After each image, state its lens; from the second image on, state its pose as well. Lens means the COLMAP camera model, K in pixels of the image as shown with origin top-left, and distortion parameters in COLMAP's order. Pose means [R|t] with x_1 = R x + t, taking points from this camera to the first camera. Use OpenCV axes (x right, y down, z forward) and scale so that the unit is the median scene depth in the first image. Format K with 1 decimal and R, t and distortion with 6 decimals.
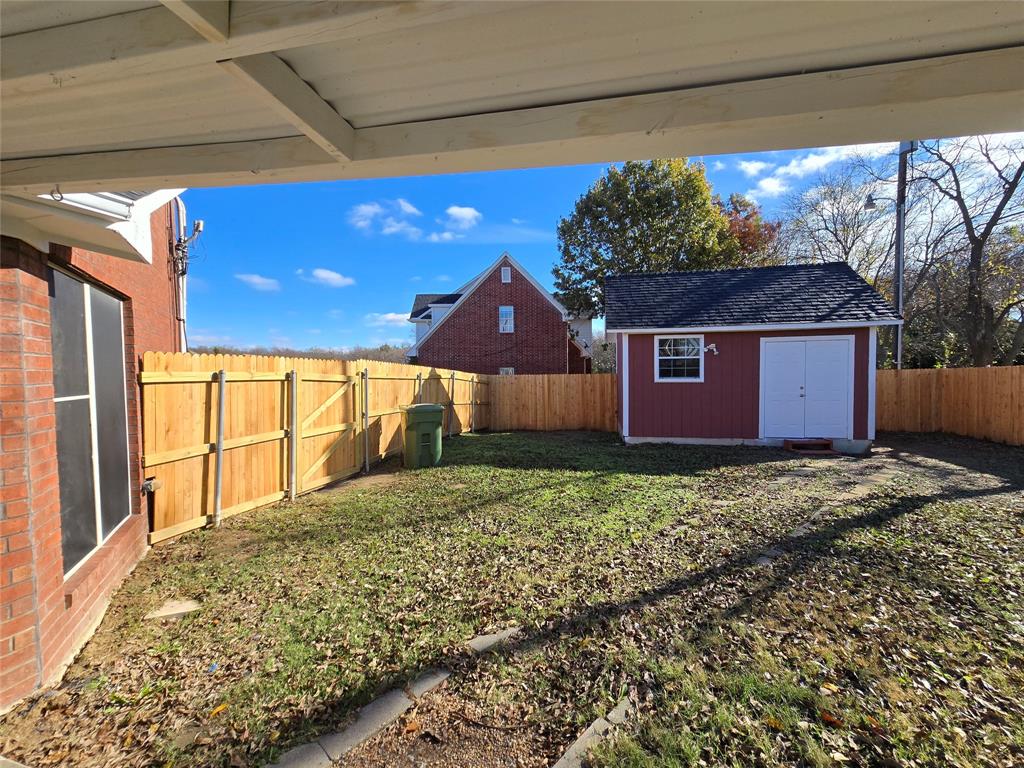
lens RADIAL K [[418.4, 0, 509.7], [0, 418.4, 386.9], [0, 0, 1]] dist [-0.009363, 0.003225]
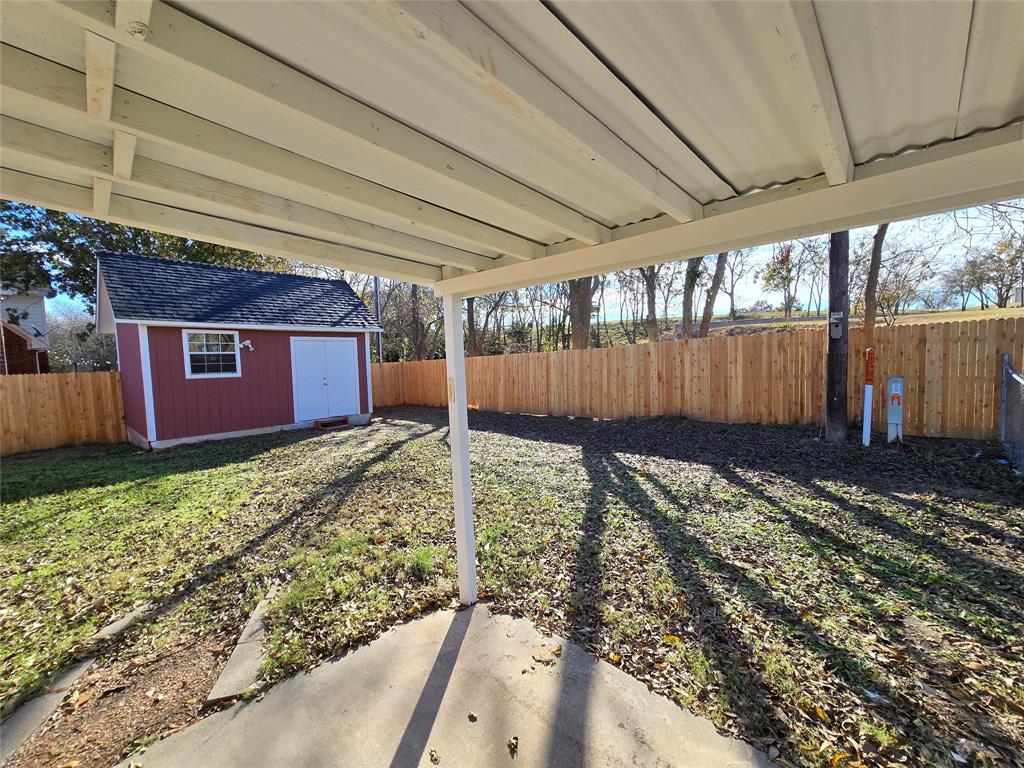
lens RADIAL K [[418.4, 0, 510.6], [0, 418.4, 384.3], [0, 0, 1]] dist [-0.009363, 0.003225]
pose [[0.489356, -0.053614, 0.870434, -0.166312], [0.048386, 0.998240, 0.034283, 0.005807], [-0.870741, 0.025340, 0.491089, -0.143841]]
